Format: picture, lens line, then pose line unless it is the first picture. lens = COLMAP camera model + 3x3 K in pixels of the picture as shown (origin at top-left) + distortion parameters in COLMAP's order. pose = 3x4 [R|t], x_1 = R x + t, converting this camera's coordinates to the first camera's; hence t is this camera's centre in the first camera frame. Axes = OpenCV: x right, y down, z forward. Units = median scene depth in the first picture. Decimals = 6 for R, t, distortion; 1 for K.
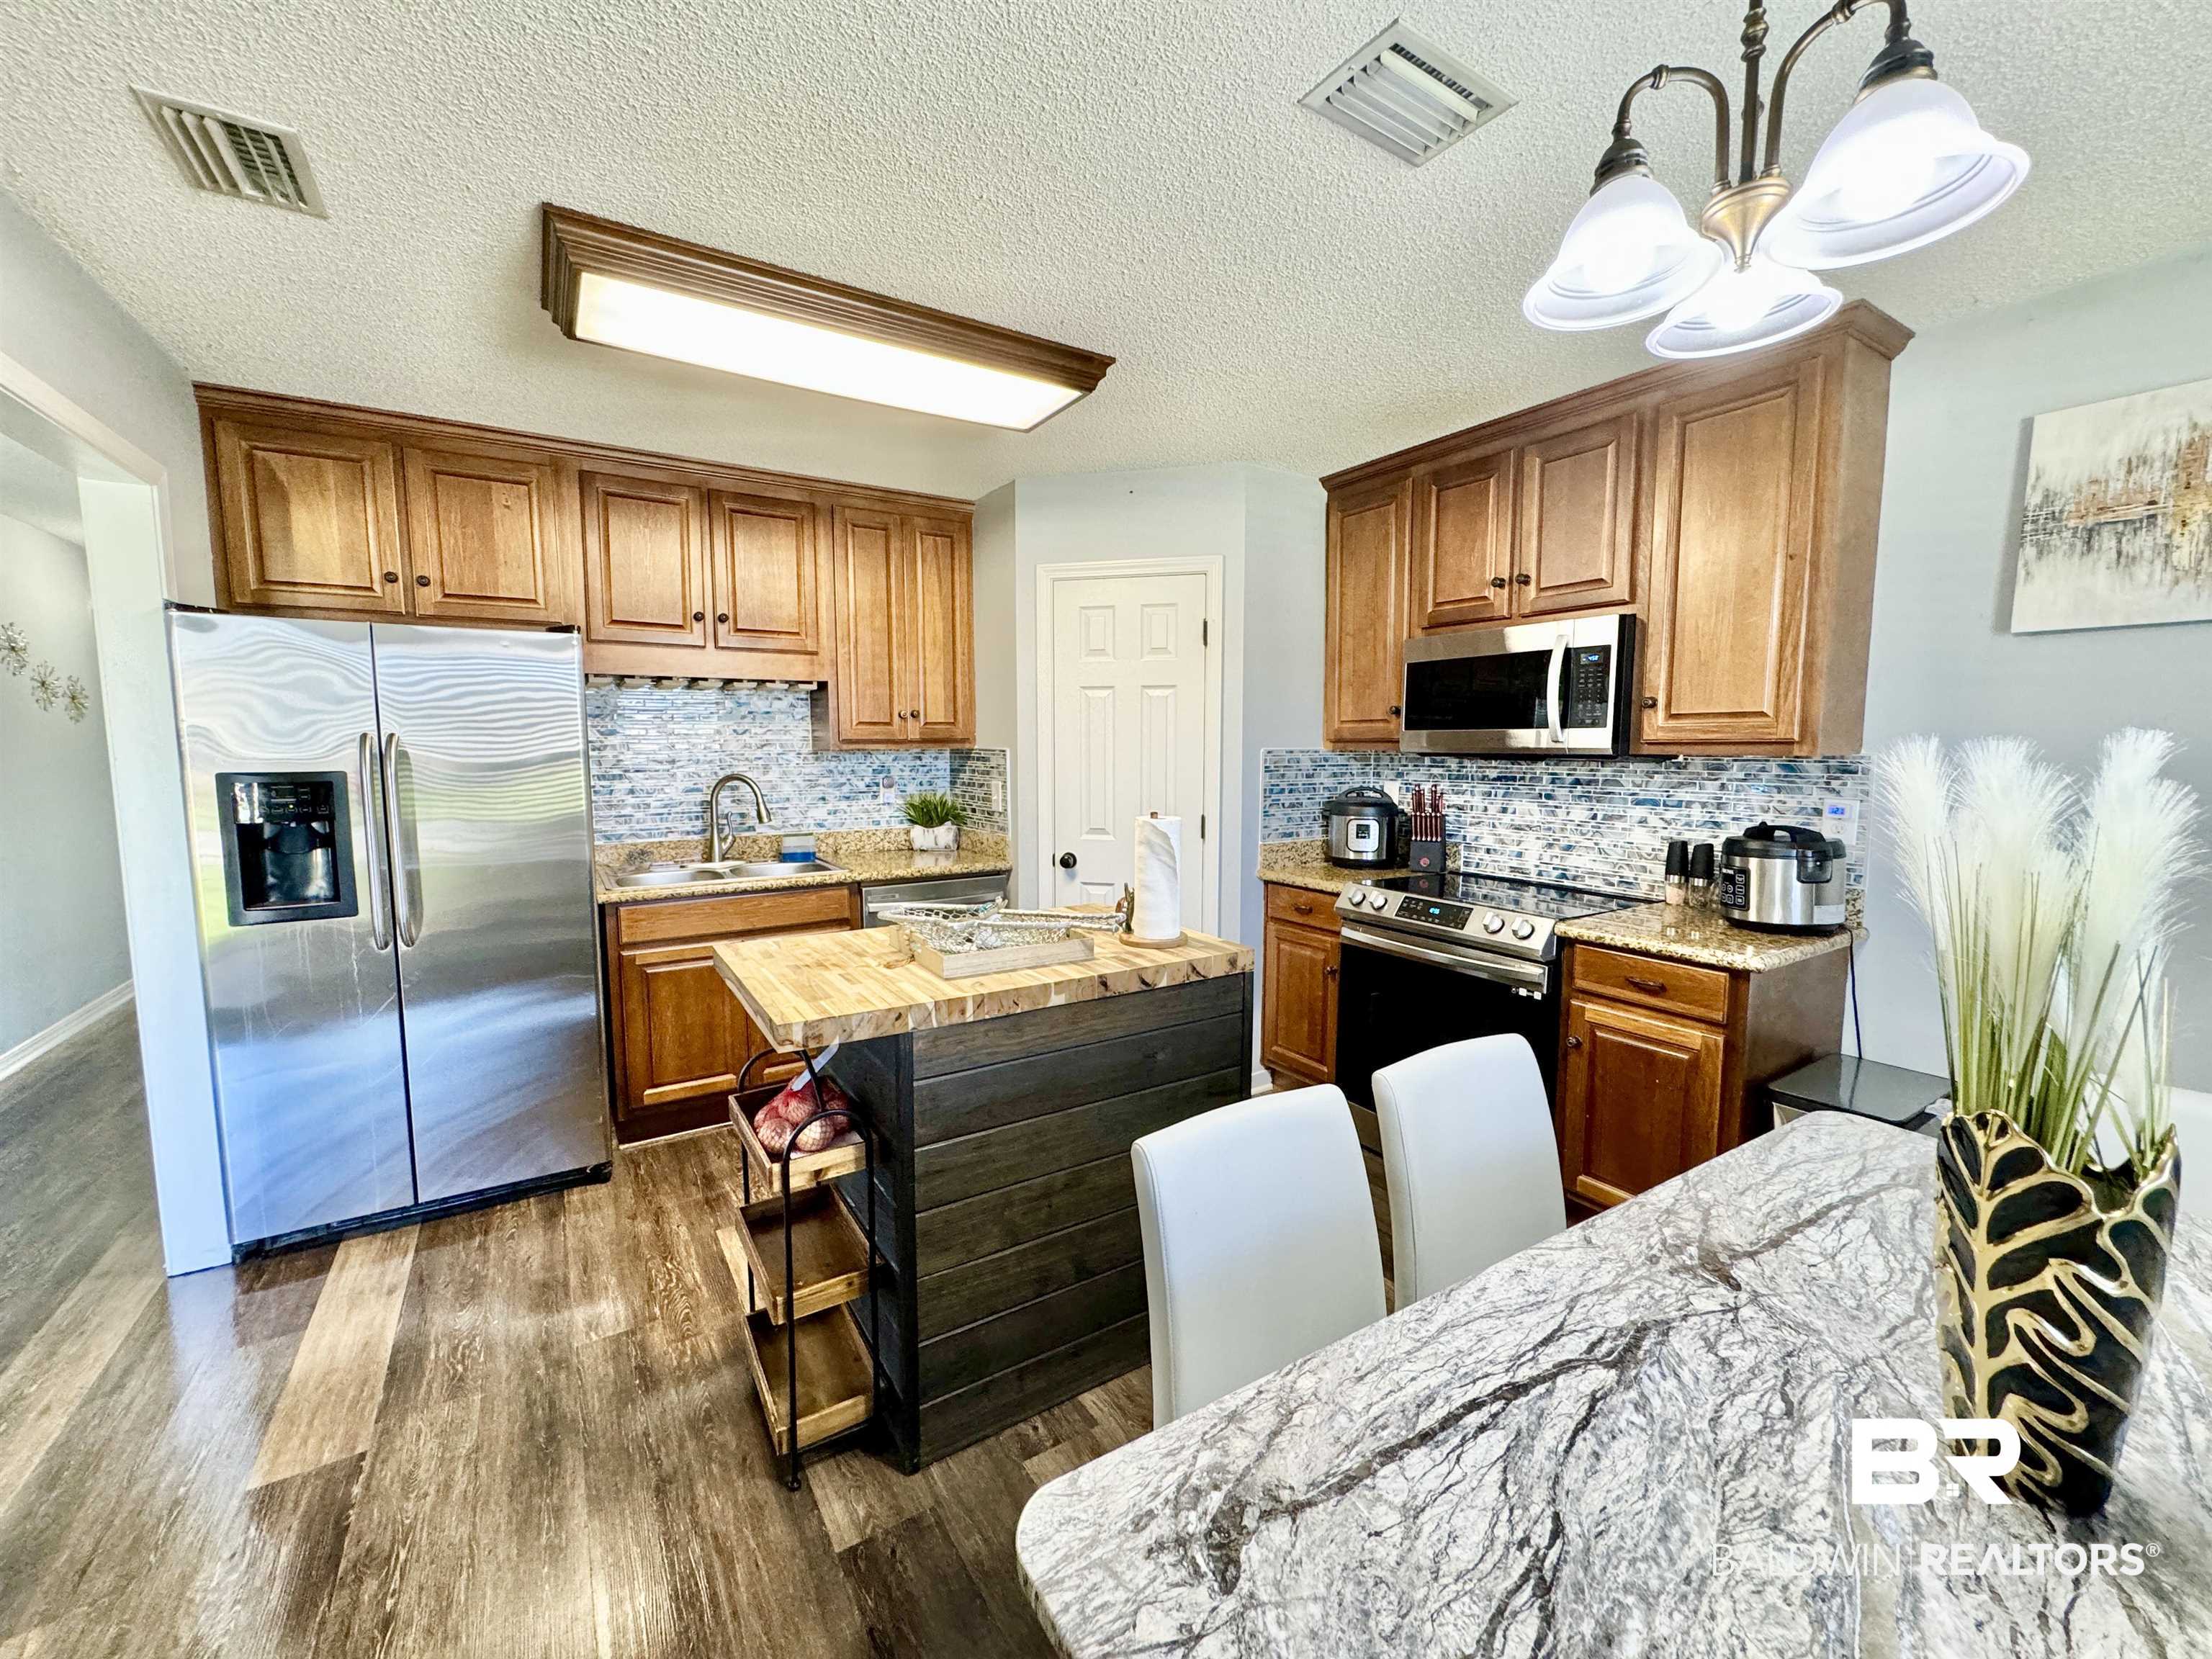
lens RADIAL K [[884.6, 0, 1105.8], [0, 884.6, 826.4], [0, 0, 1]] dist [0.000447, 0.000234]
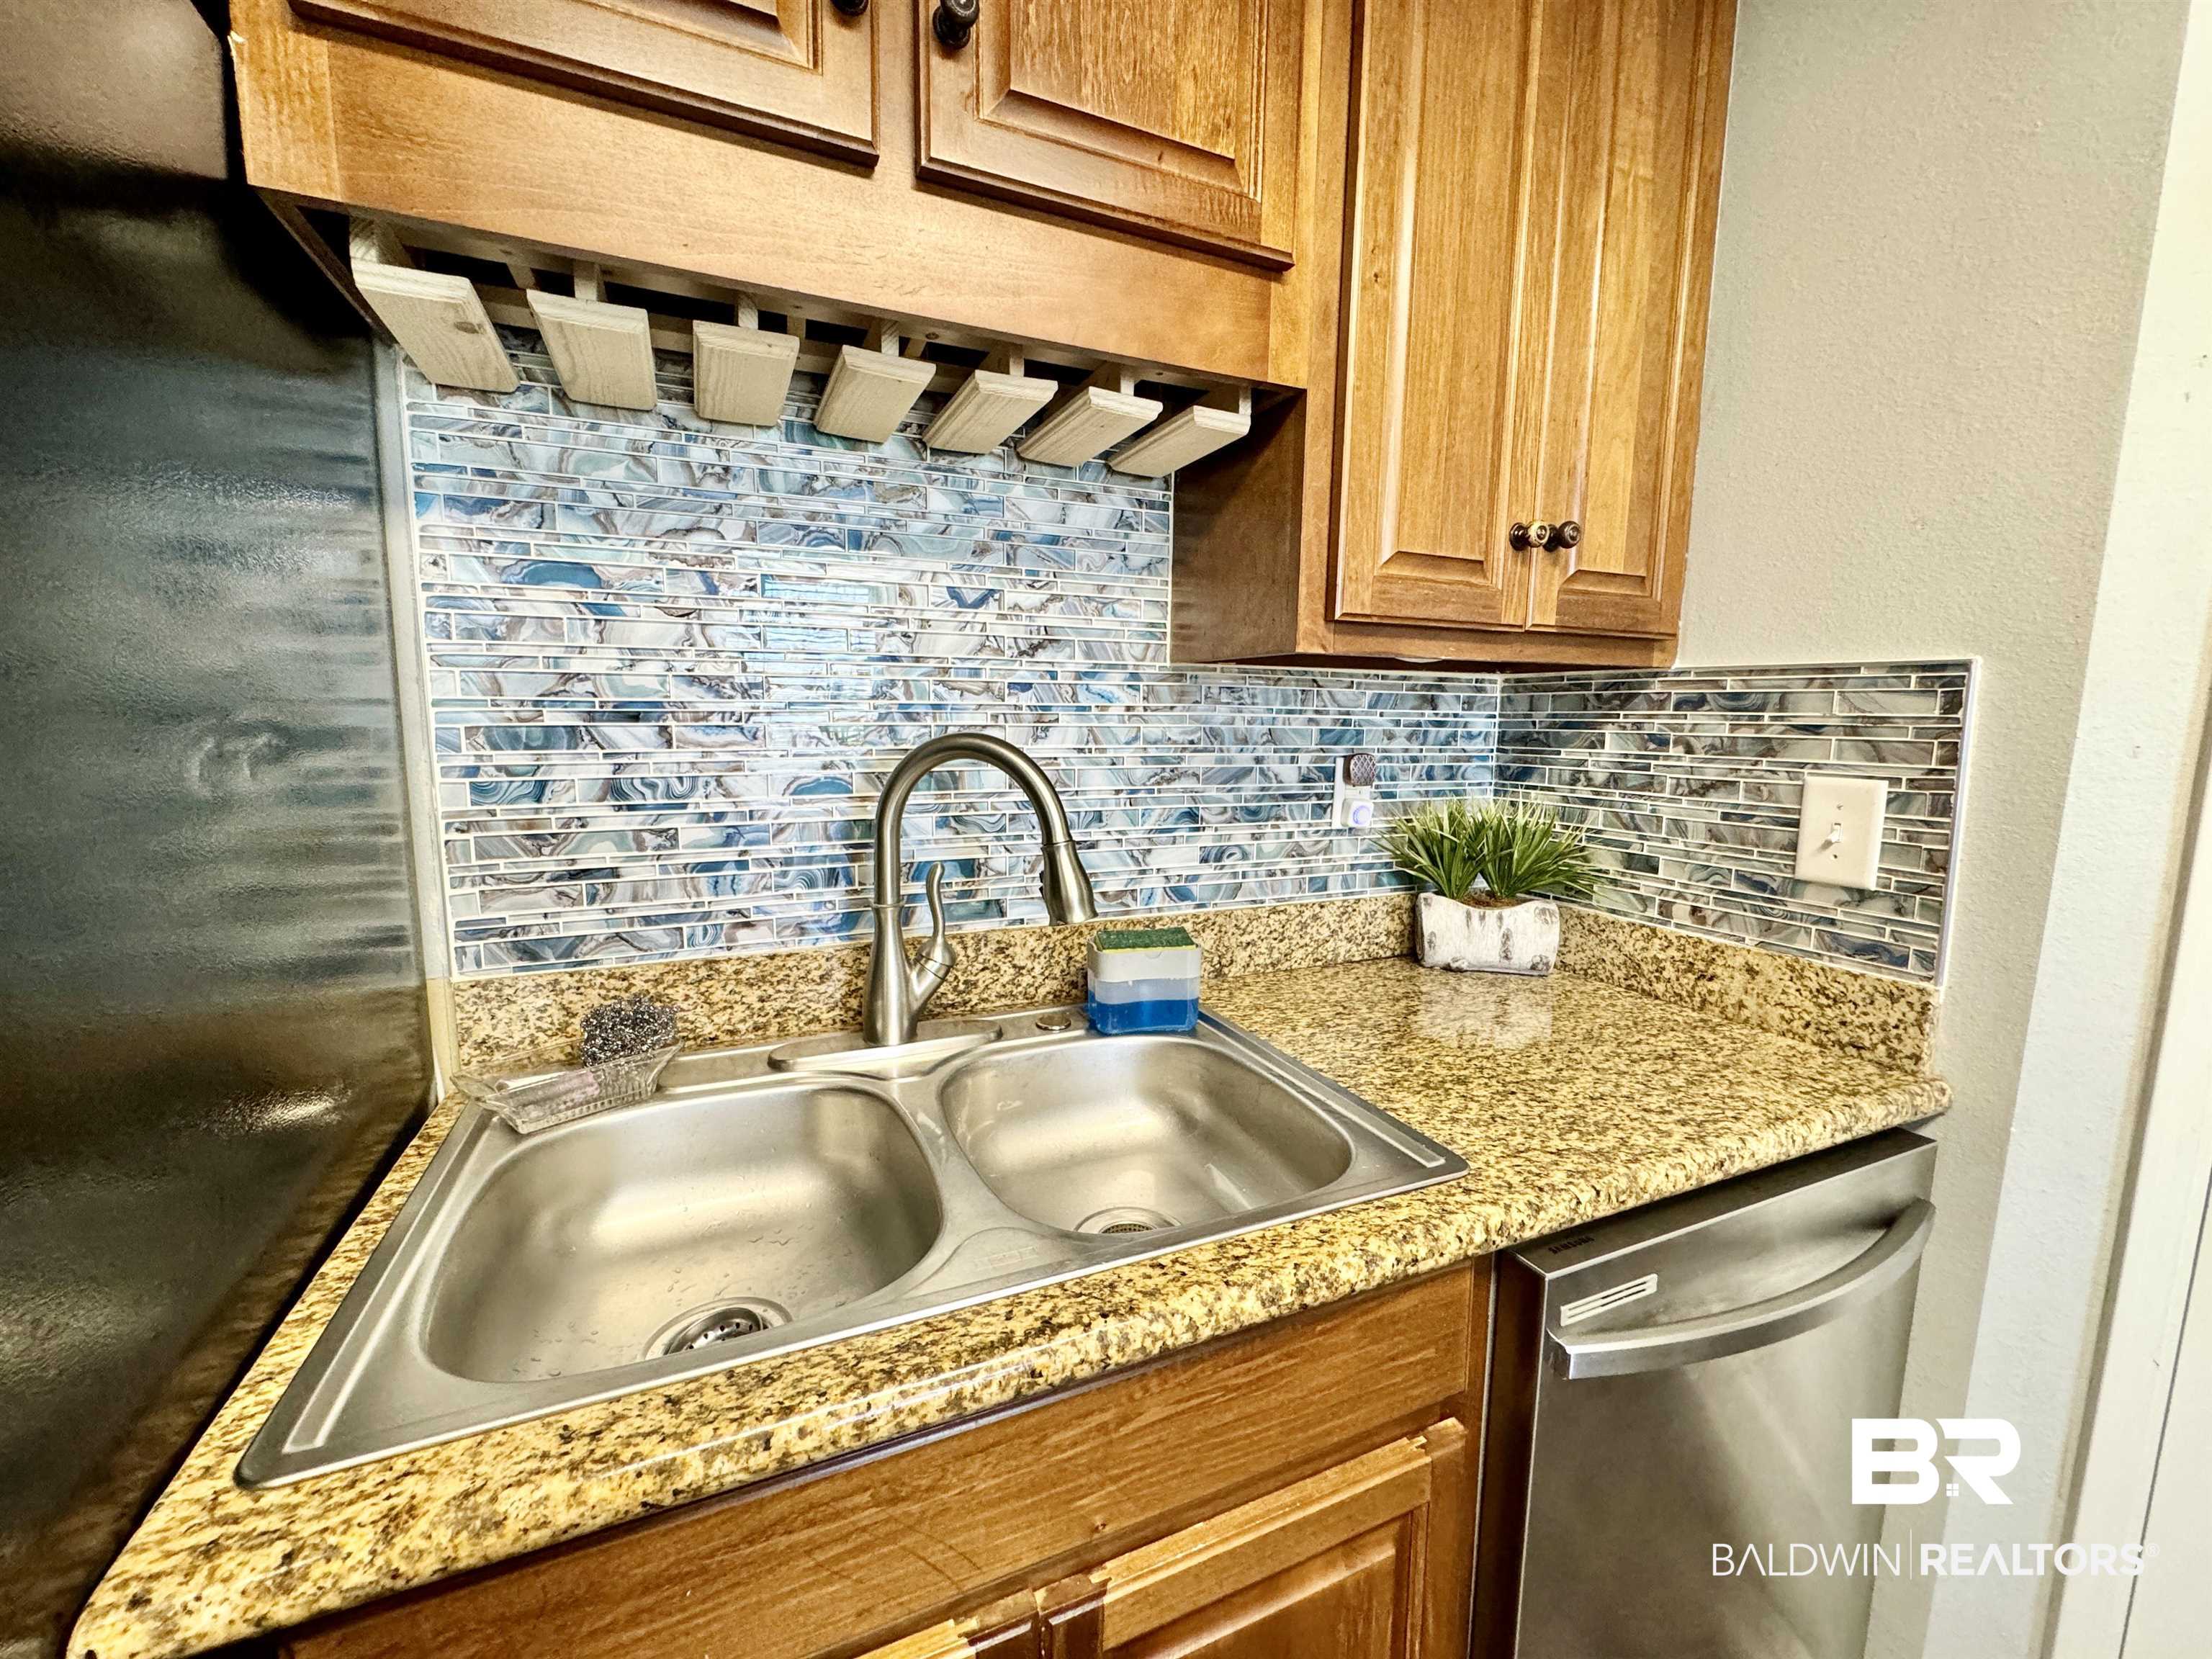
lens RADIAL K [[884.6, 0, 1105.8], [0, 884.6, 826.4], [0, 0, 1]] dist [0.000447, 0.000234]
pose [[0.989113, 0.031524, -0.143742, -0.315777], [-0.027582, 0.999189, 0.029331, -0.037407], [0.144550, -0.025047, 0.989180, 0.691738]]
